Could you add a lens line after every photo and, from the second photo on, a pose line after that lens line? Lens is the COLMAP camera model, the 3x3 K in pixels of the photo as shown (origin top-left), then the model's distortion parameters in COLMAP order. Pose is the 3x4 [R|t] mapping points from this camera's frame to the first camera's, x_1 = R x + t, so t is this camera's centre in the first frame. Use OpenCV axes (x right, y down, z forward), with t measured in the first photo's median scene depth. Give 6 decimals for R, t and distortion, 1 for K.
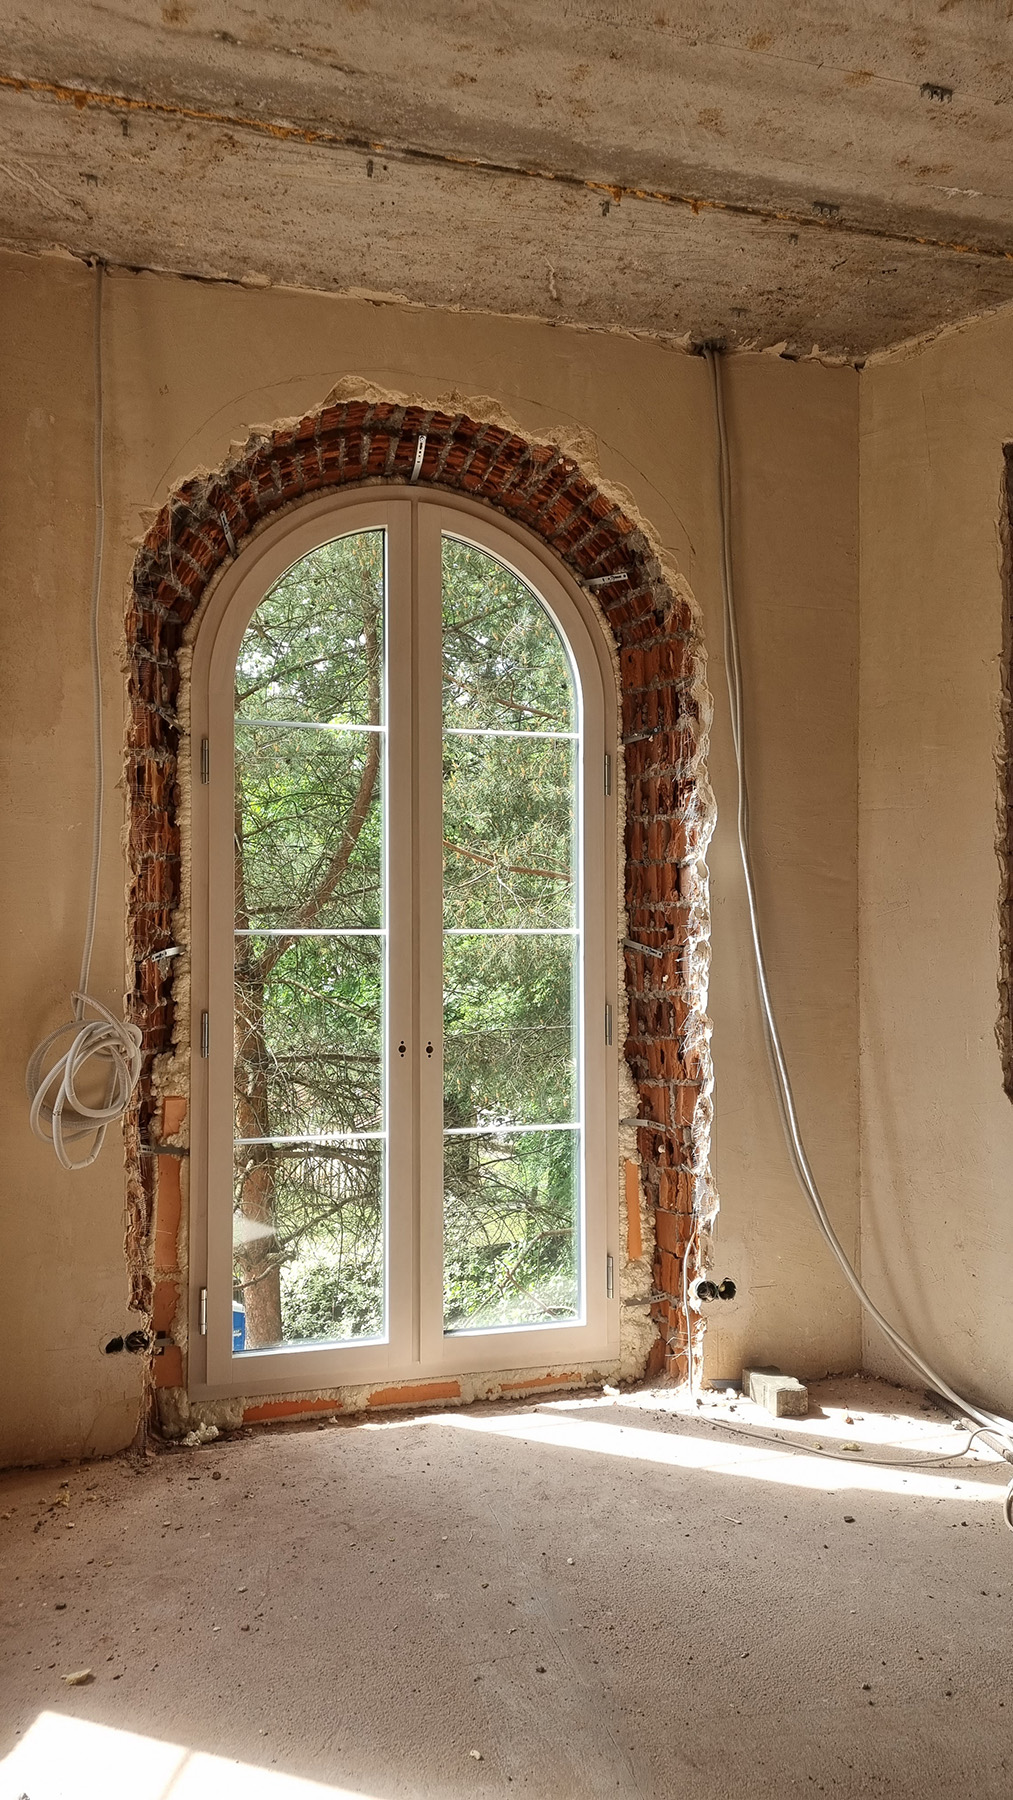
lens RADIAL K [[1326.1, 0, 504.8], [0, 1326.1, 911.8], [0, 0, 1]] dist [0.065285, -0.053654]
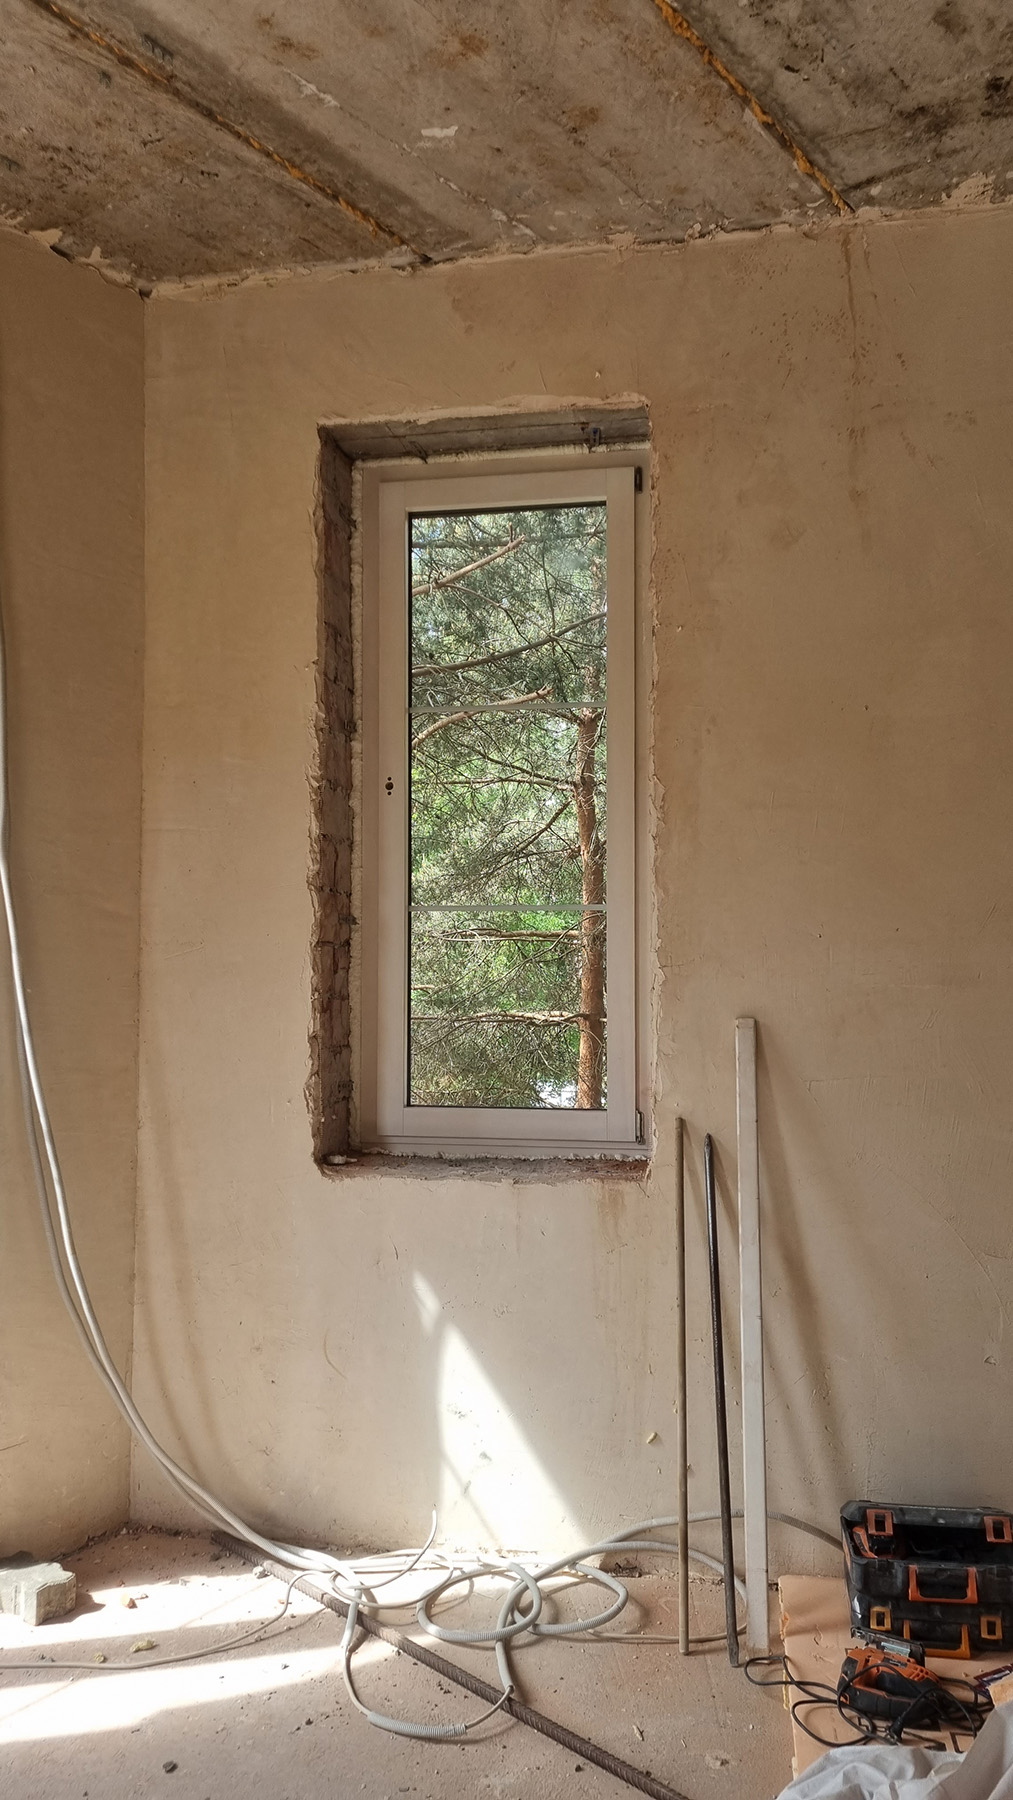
lens RADIAL K [[1326.1, 0, 504.8], [0, 1326.1, 911.8], [0, 0, 1]] dist [0.065285, -0.053654]
pose [[0.805807, 0.022636, 0.591745, -0.041464], [-0.008442, 0.999607, -0.026743, -0.005959], [-0.592118, 0.016554, 0.805682, 0.222399]]
